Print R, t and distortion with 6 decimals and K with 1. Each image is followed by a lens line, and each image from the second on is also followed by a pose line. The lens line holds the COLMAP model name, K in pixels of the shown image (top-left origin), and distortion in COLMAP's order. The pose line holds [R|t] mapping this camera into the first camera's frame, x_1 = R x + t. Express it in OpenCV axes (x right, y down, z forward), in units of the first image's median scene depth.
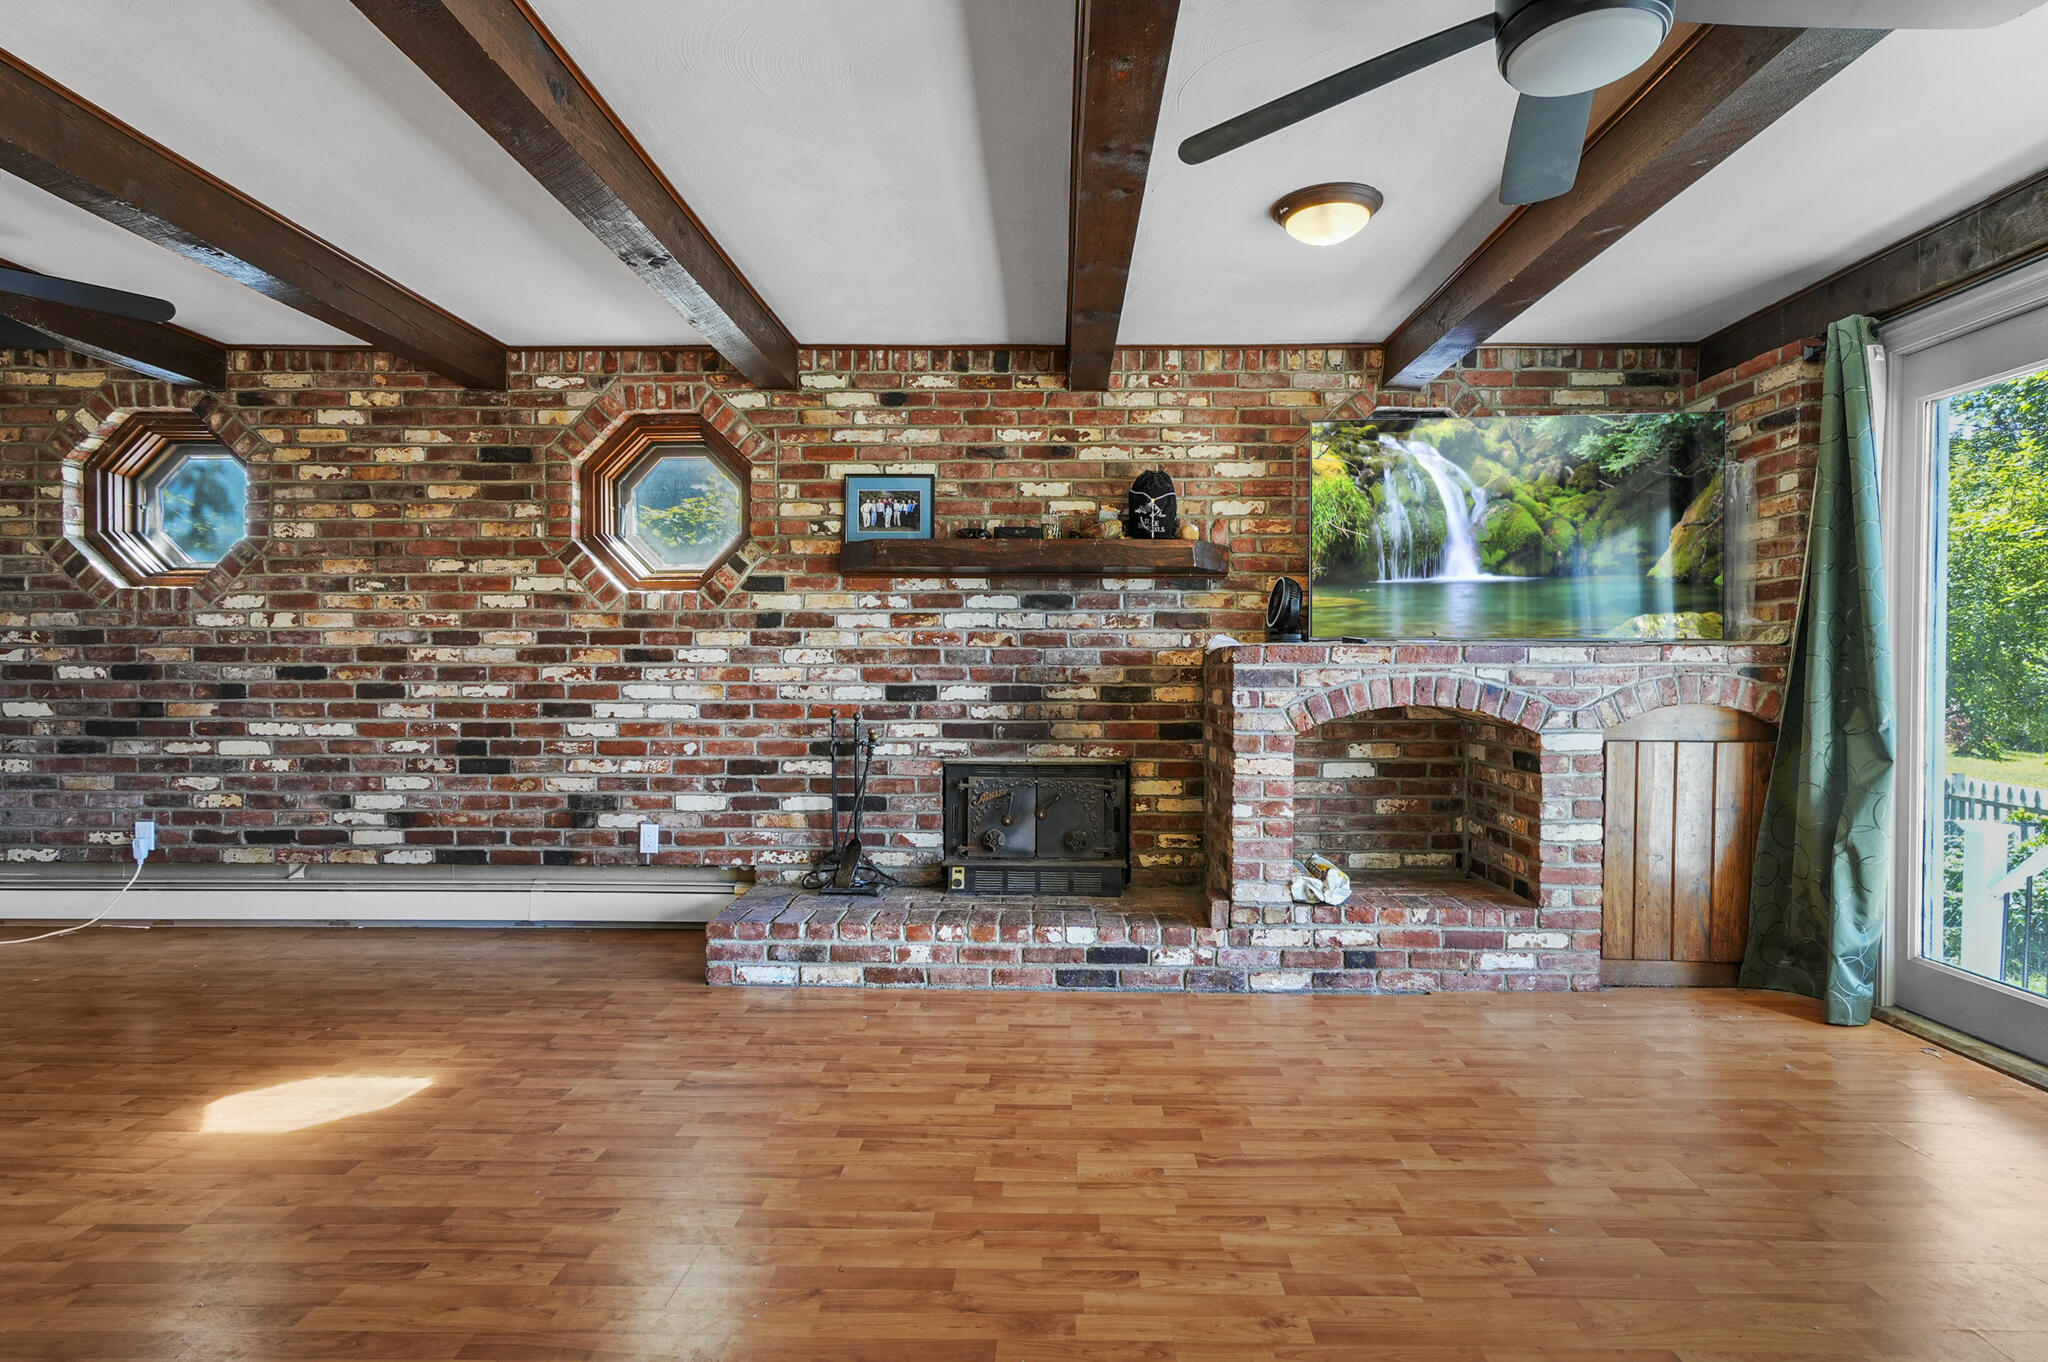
lens RADIAL K [[1032.3, 0, 1030.5], [0, 1032.3, 679.3], [0, 0, 1]] dist [0.002415, 0.002946]
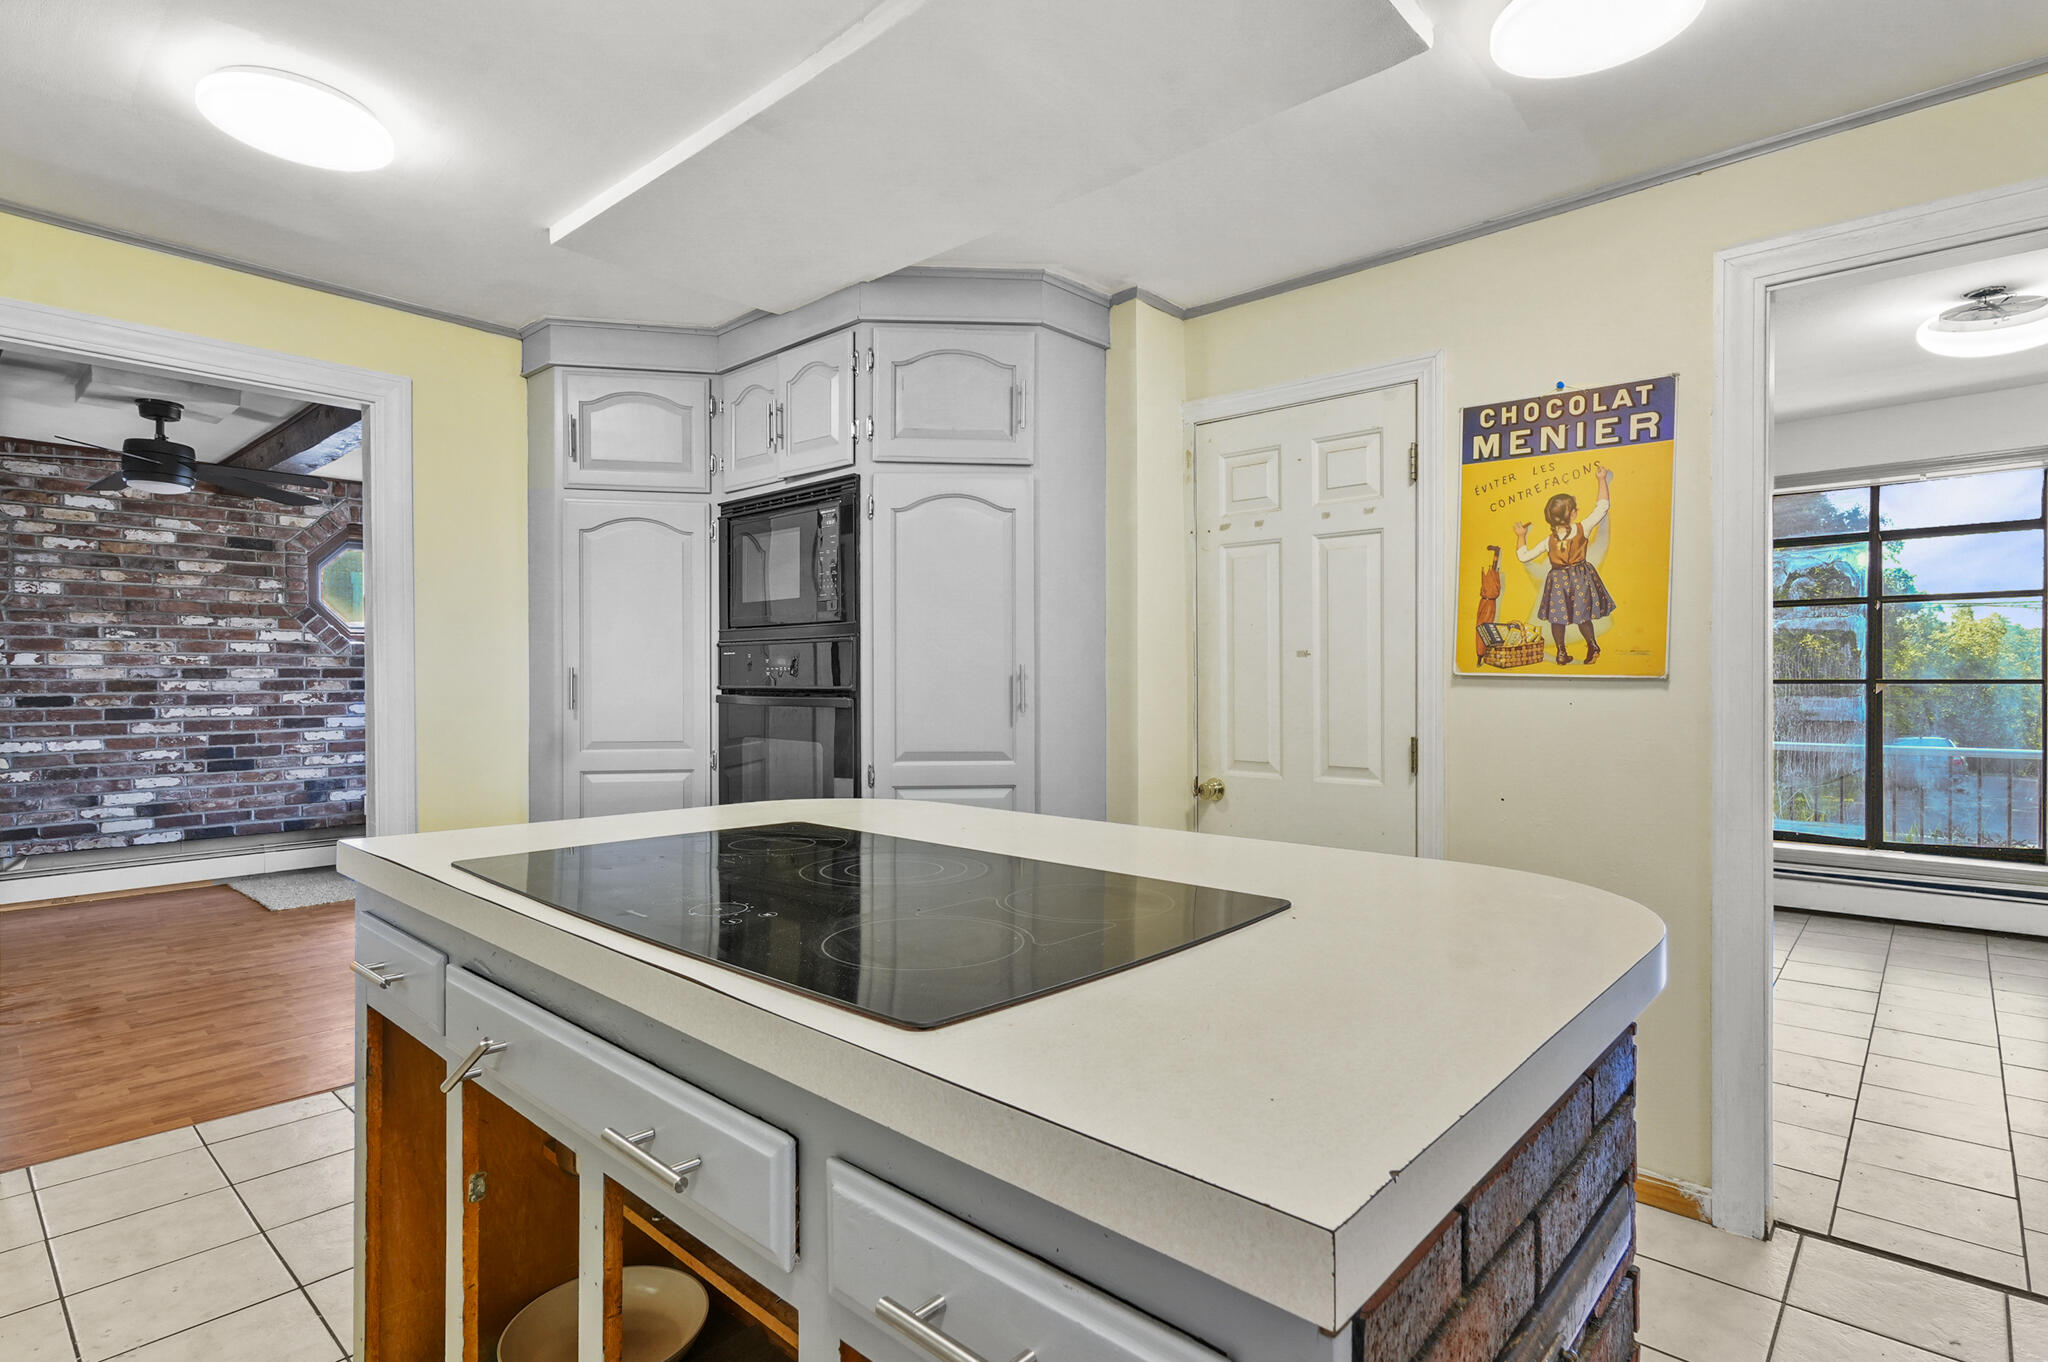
lens RADIAL K [[1032.3, 0, 1030.6], [0, 1032.3, 676.4], [0, 0, 1]] dist [0.002415, 0.002946]
pose [[0.658636, -0.004336, 0.752449, -0.867737], [0.013430, 0.999892, -0.005993, -0.013031], [-0.752342, 0.014053, 0.658623, -0.730254]]
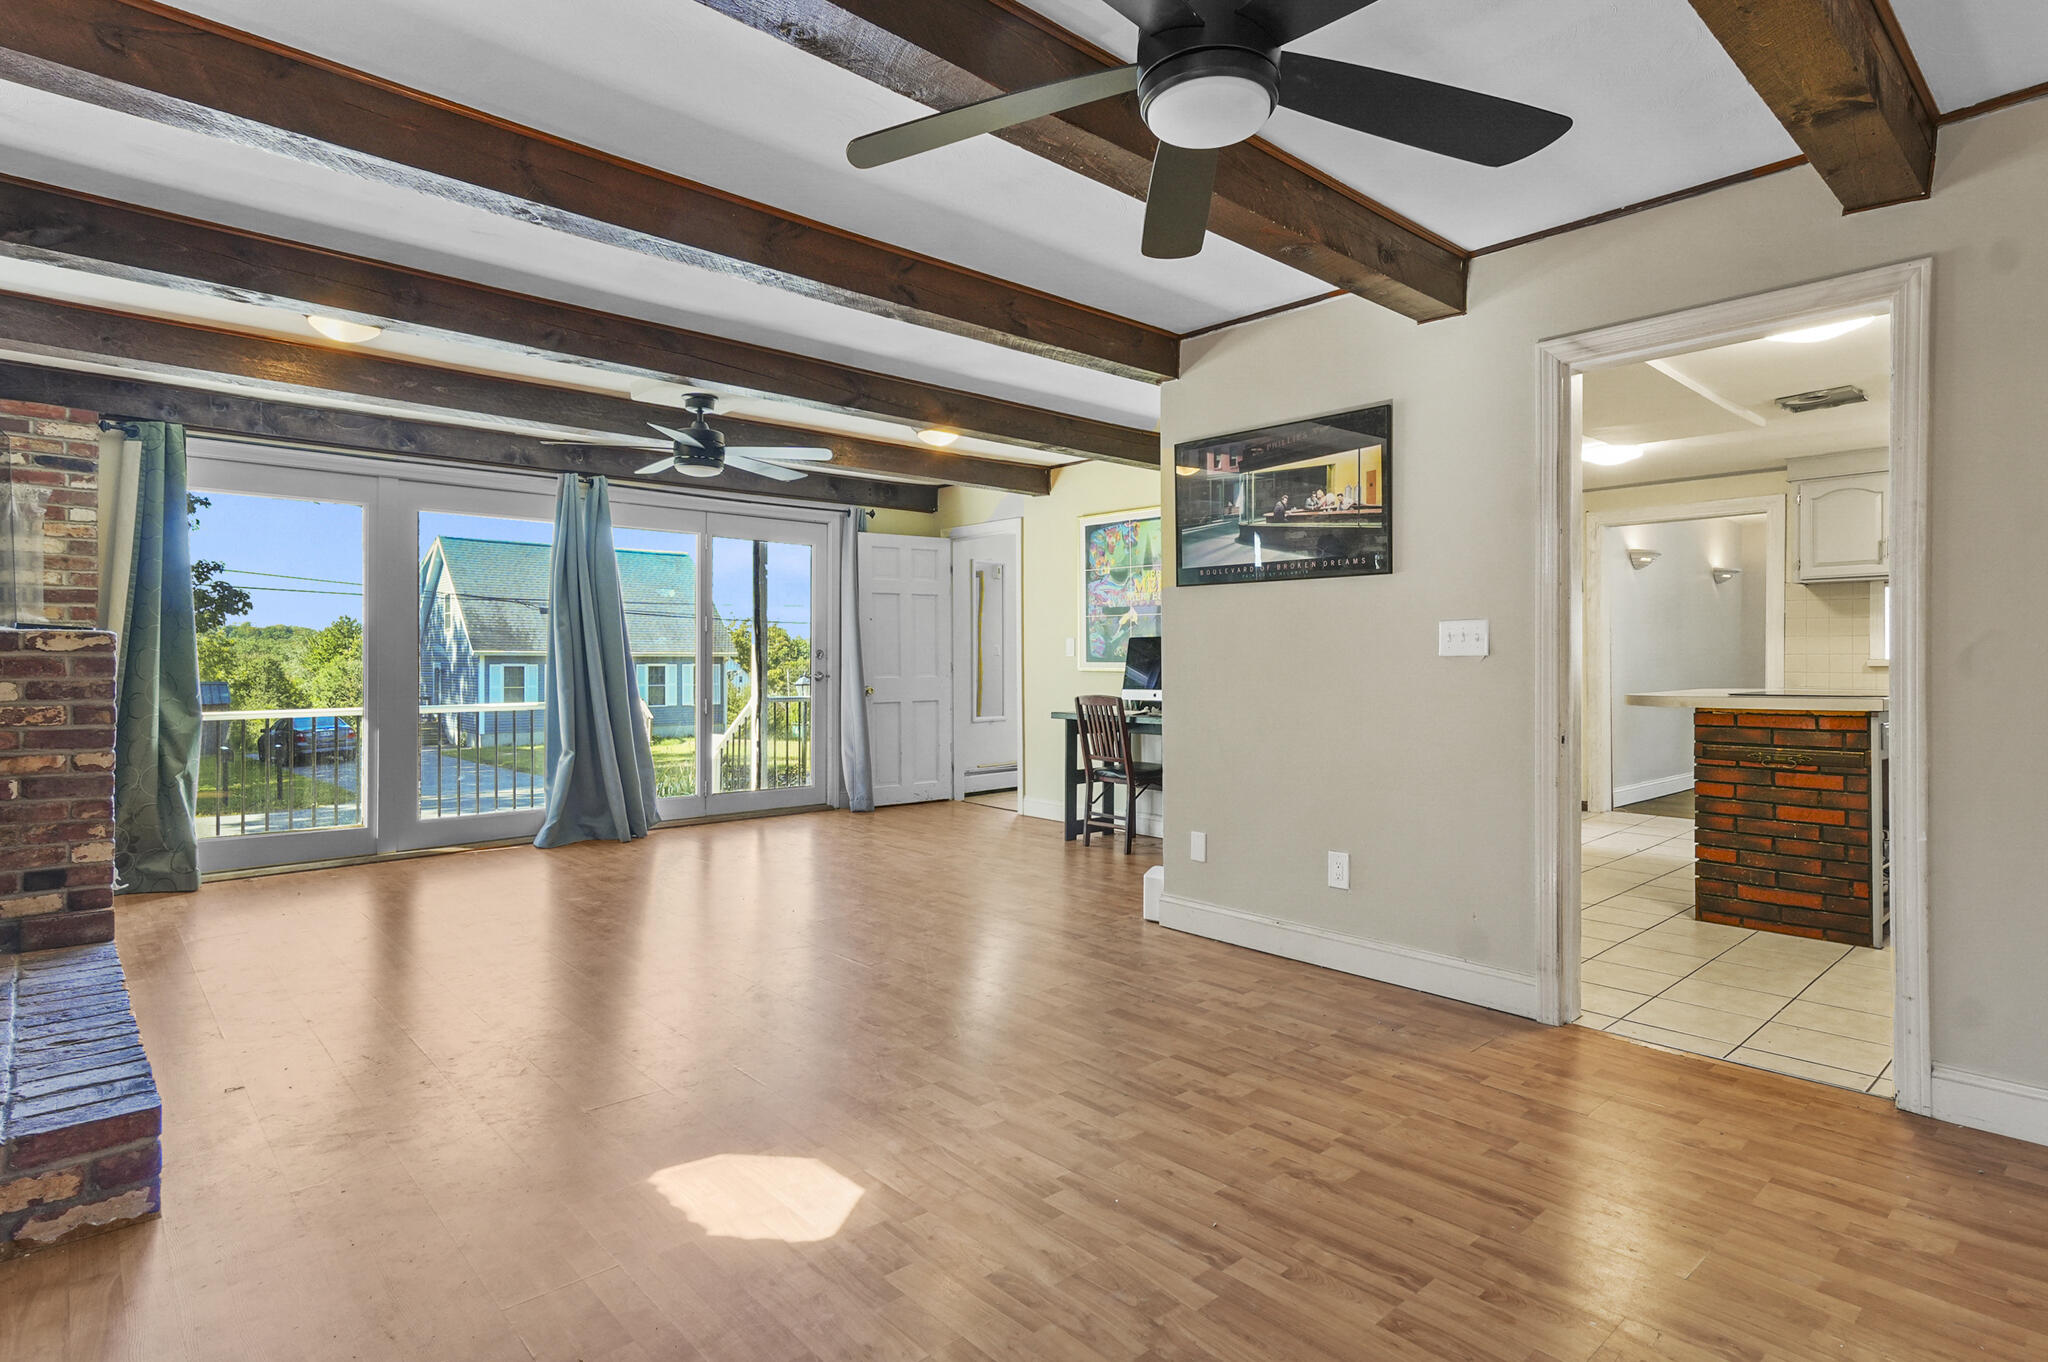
lens RADIAL K [[1032.3, 0, 1032.2], [0, 1032.3, 643.0], [0, 0, 1]] dist [0.002415, 0.002946]
pose [[-0.685495, 0.005717, 0.728055, -0.910843], [0.006489, 0.999977, -0.001744, -0.015979], [-0.728048, 0.003529, -0.685517, 0.892719]]
